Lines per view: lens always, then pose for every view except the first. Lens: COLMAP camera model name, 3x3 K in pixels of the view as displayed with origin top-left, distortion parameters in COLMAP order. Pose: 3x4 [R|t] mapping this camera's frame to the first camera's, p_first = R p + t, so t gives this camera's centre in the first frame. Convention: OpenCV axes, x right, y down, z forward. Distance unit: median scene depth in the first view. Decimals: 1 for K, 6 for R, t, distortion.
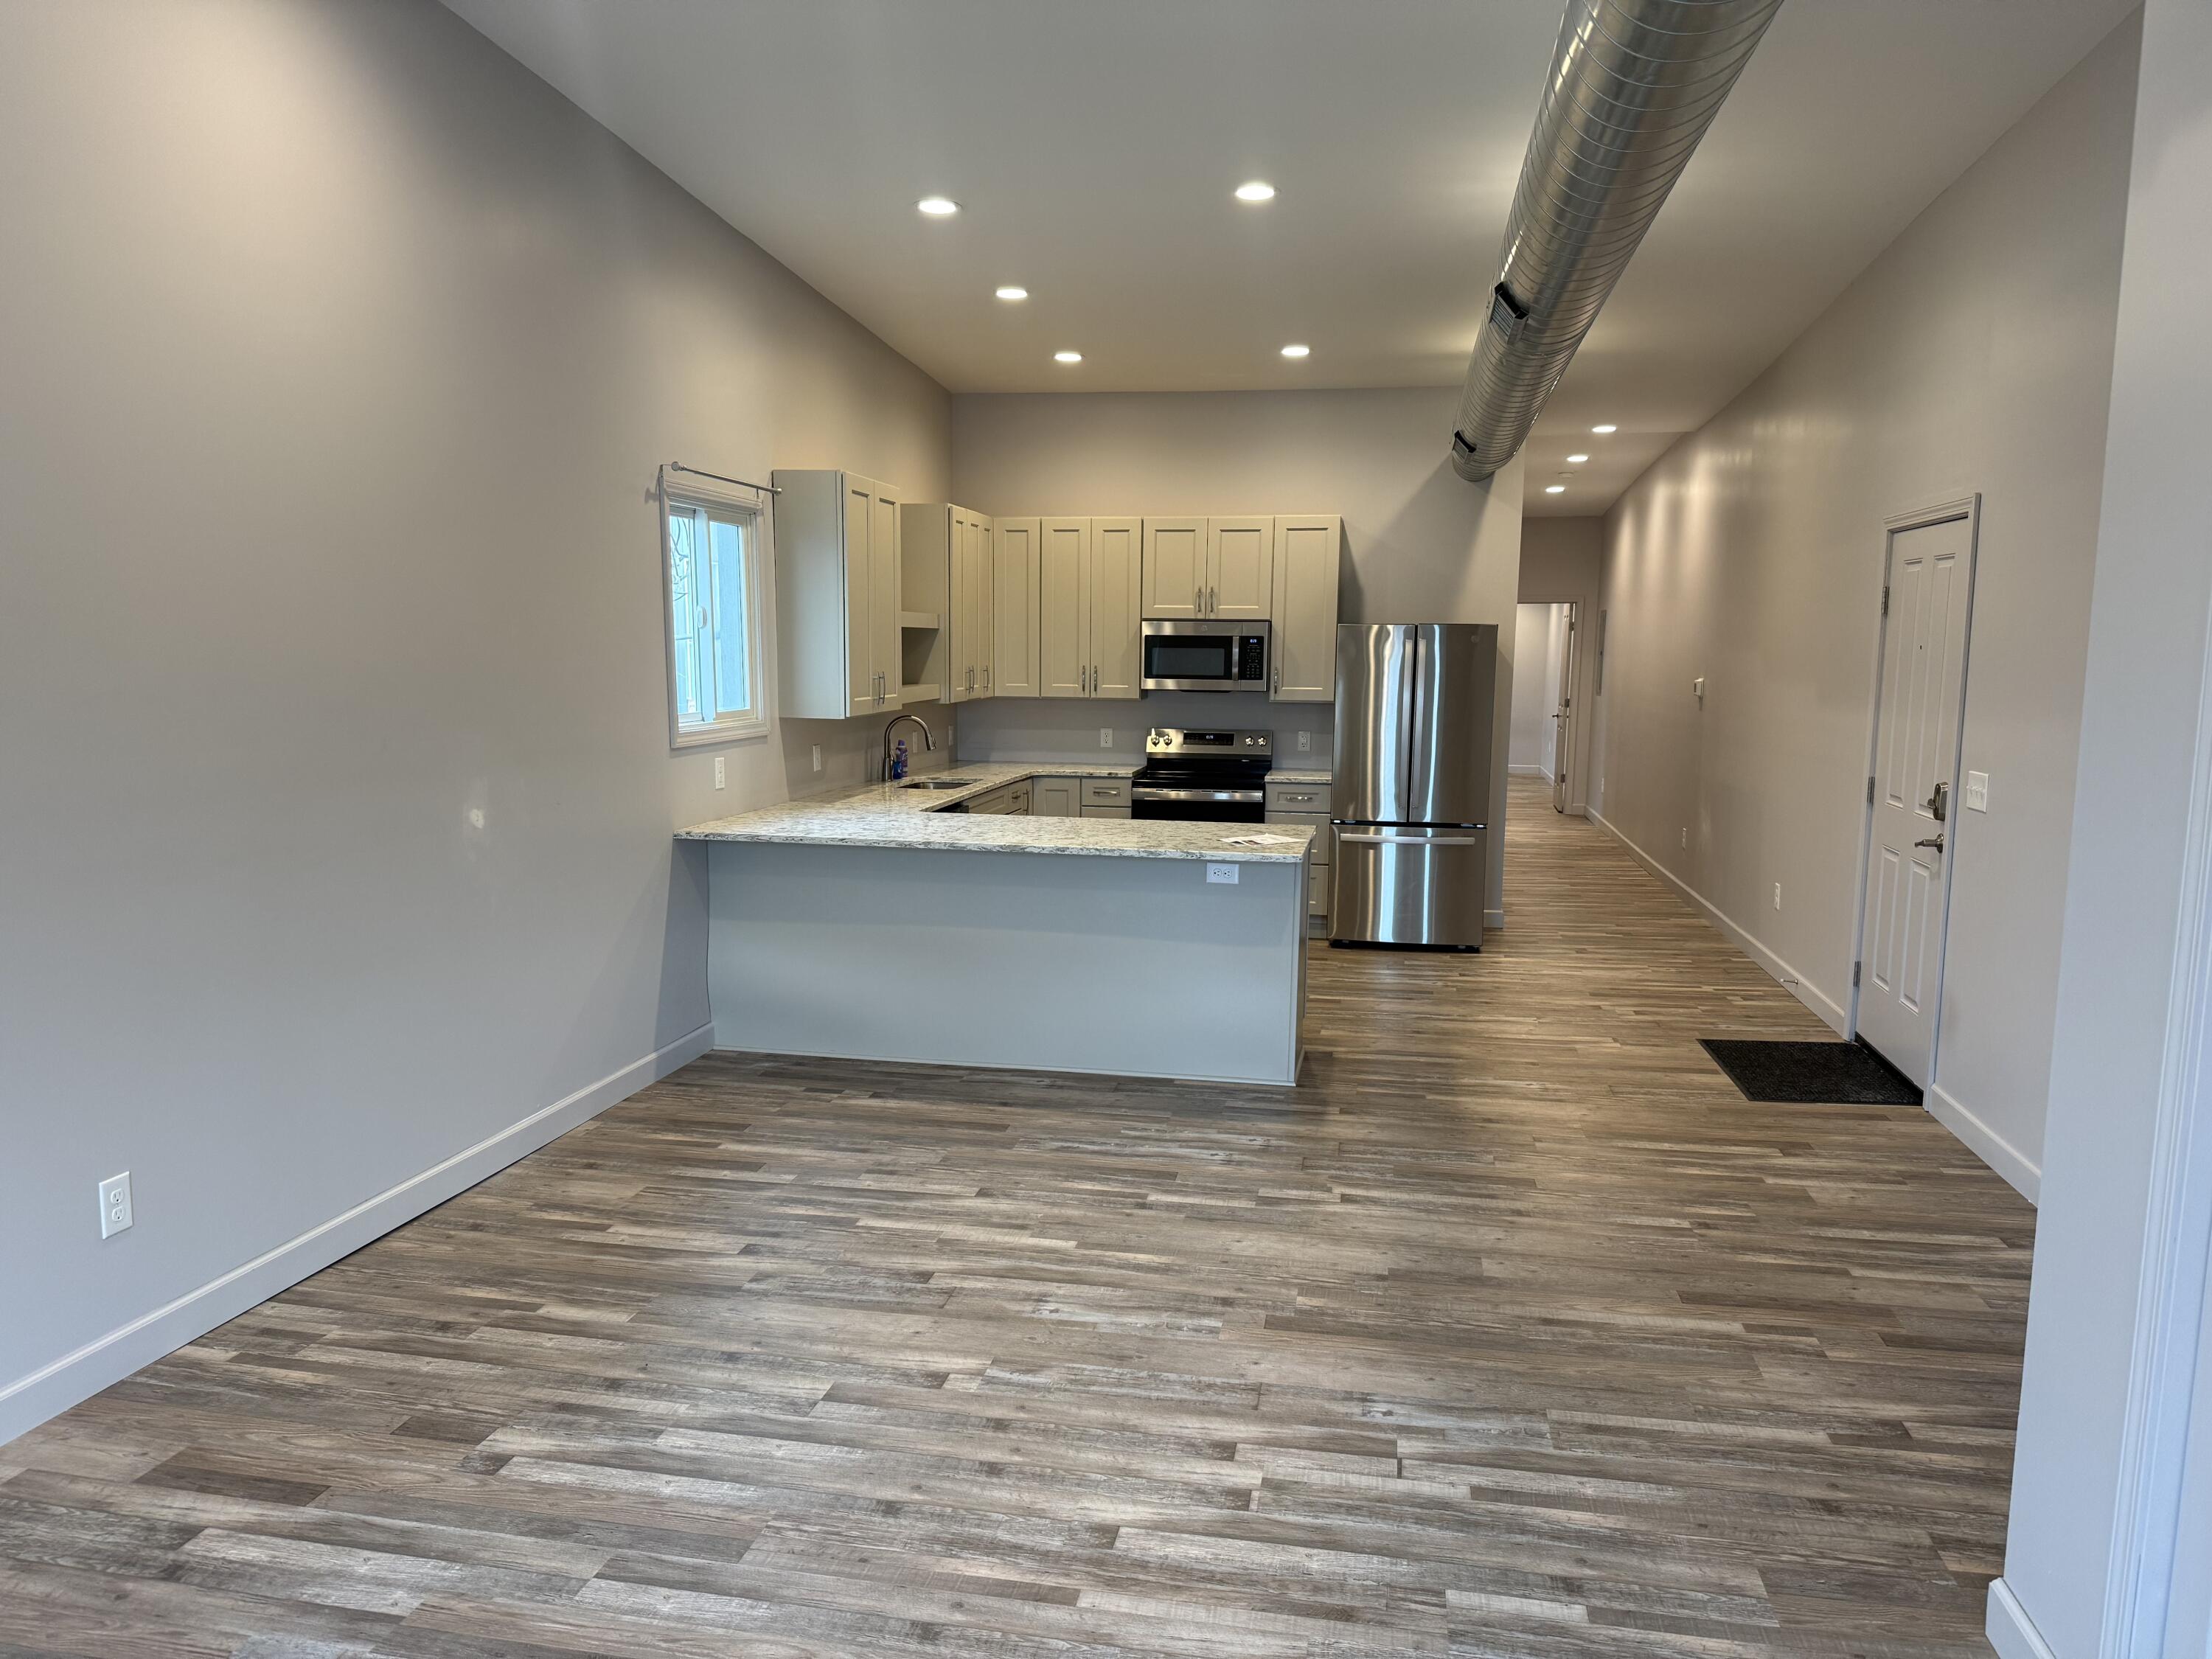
lens RADIAL K [[1567.8, 0, 1106.0], [0, 1567.8, 829.5], [0, 0, 1]] dist [0.000840, 0.003442]
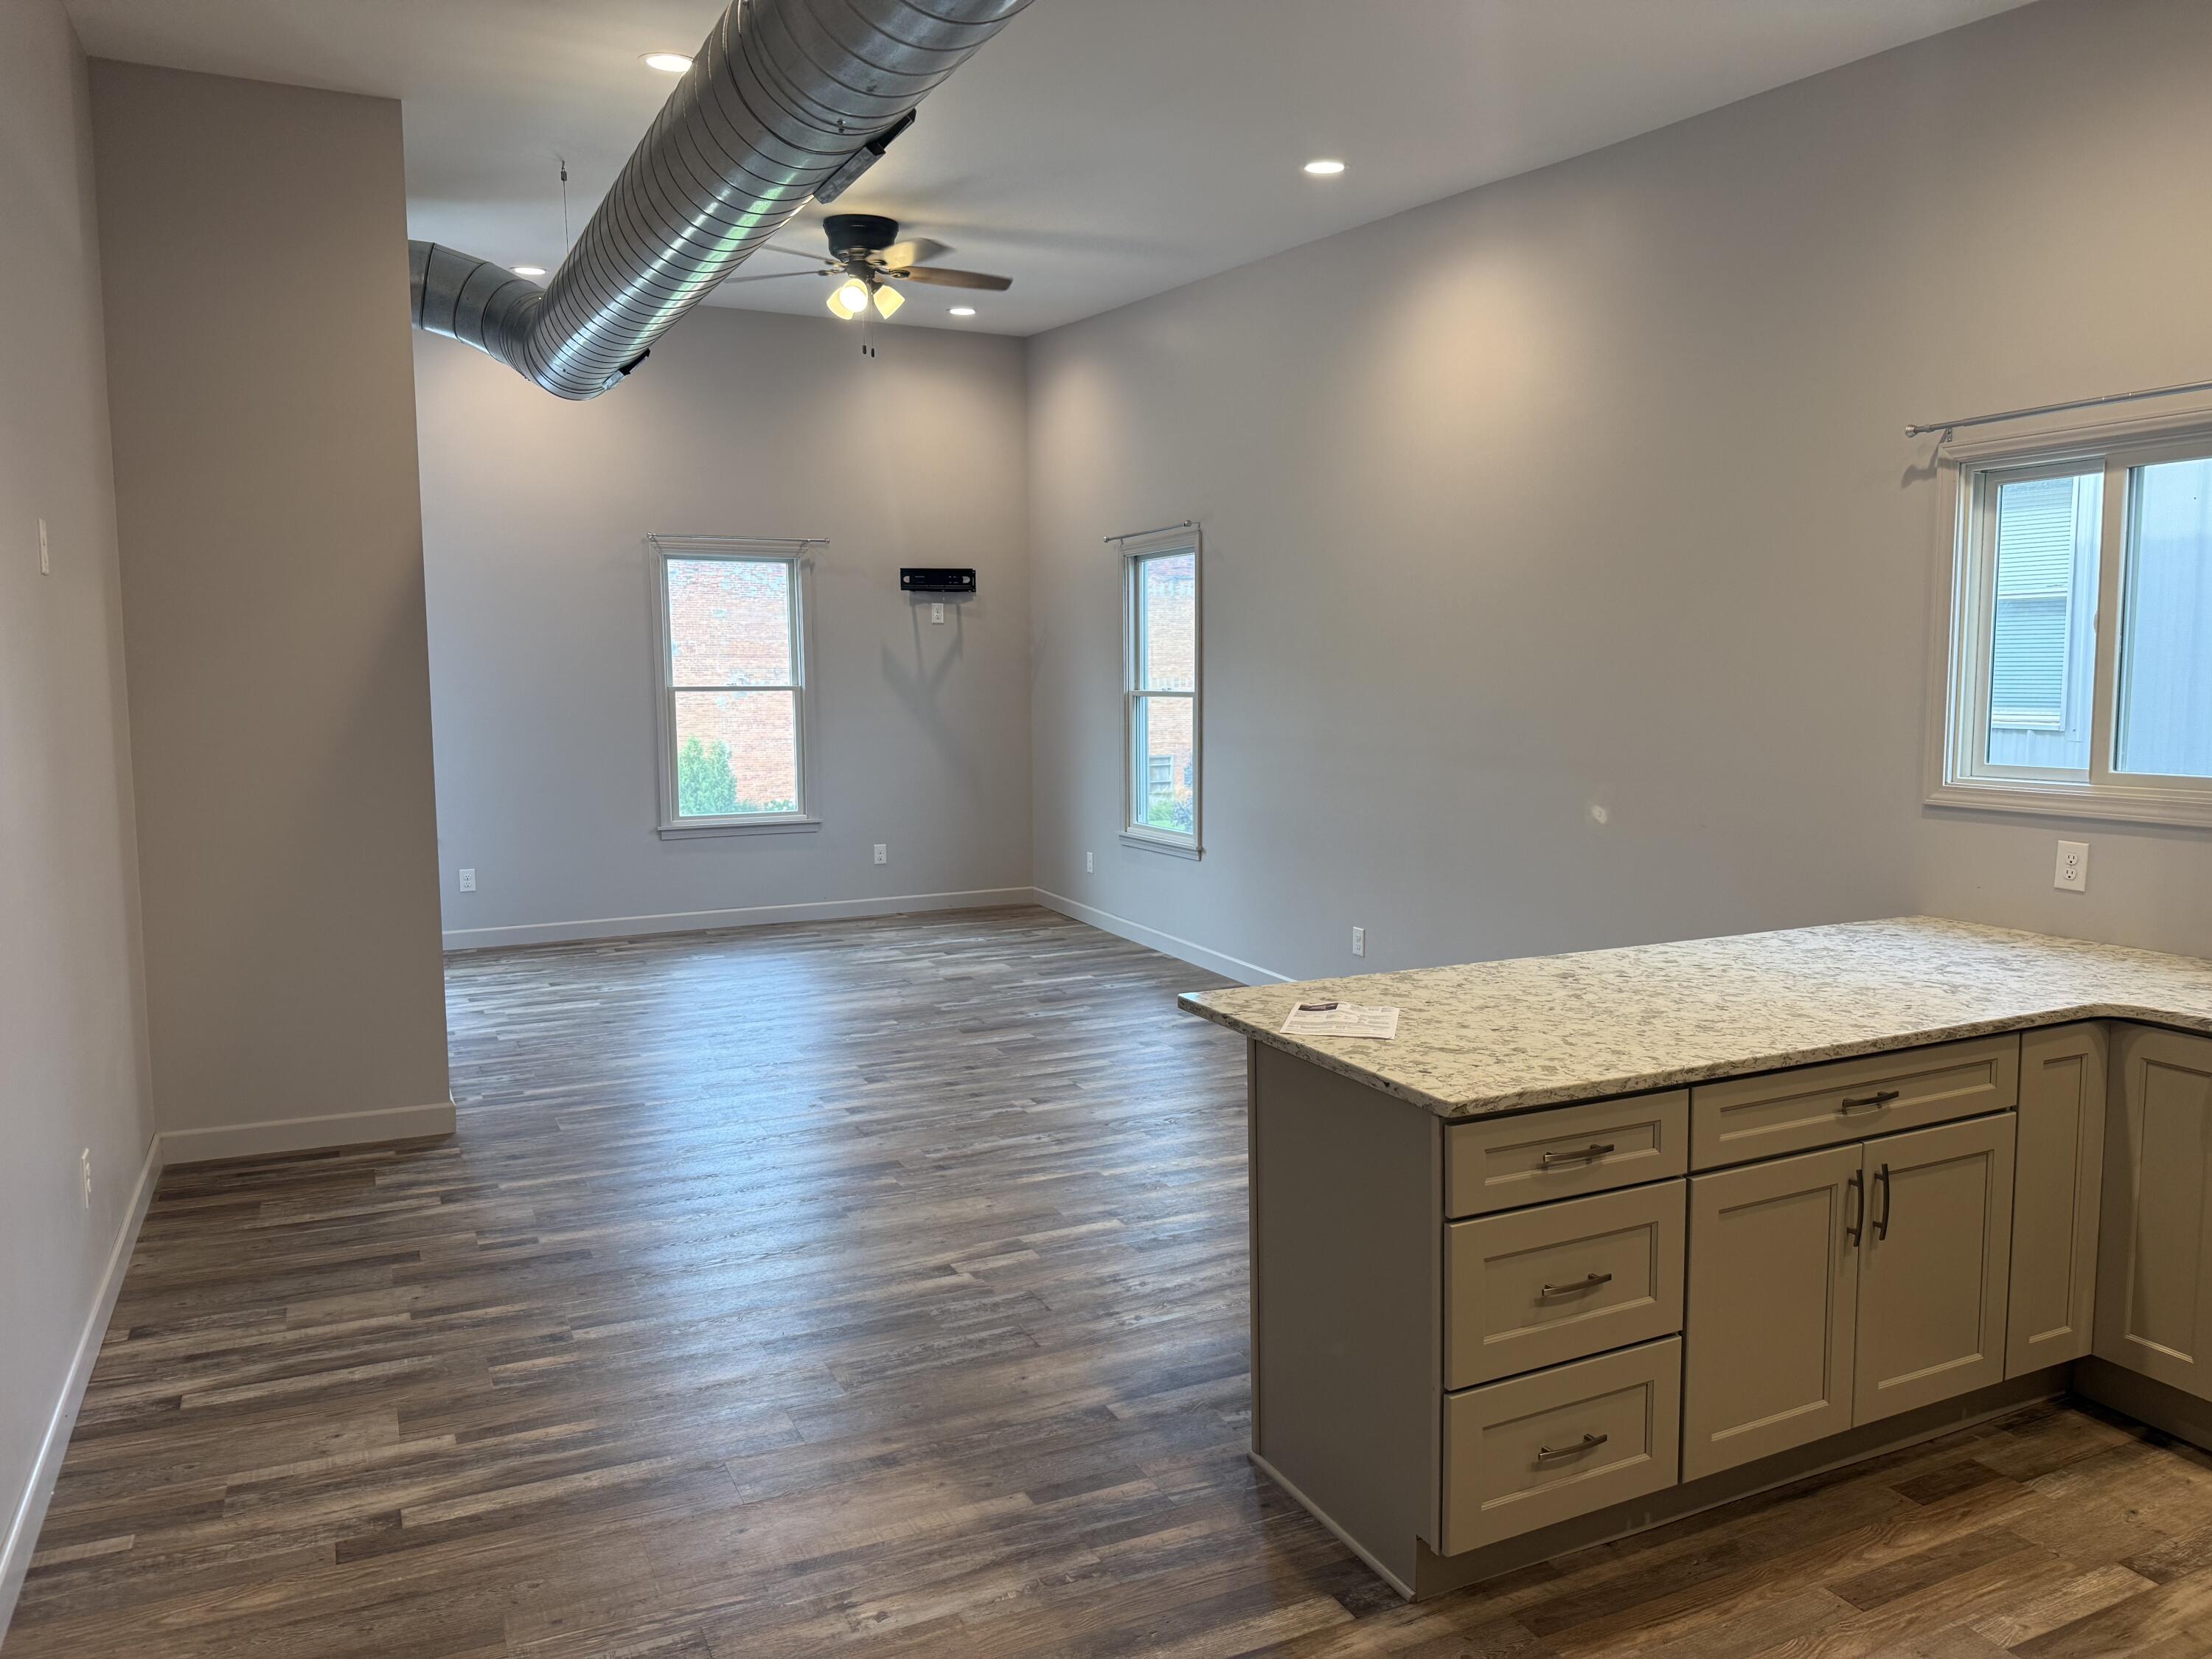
lens RADIAL K [[1567.8, 0, 1106.0], [0, 1567.8, 829.5], [0, 0, 1]] dist [0.000840, 0.003442]
pose [[-0.803999, 0.055088, -0.592074, 0.612901], [-0.082869, 0.975603, 0.203303, -0.210187], [0.588828, 0.212520, -0.779818, 1.731737]]
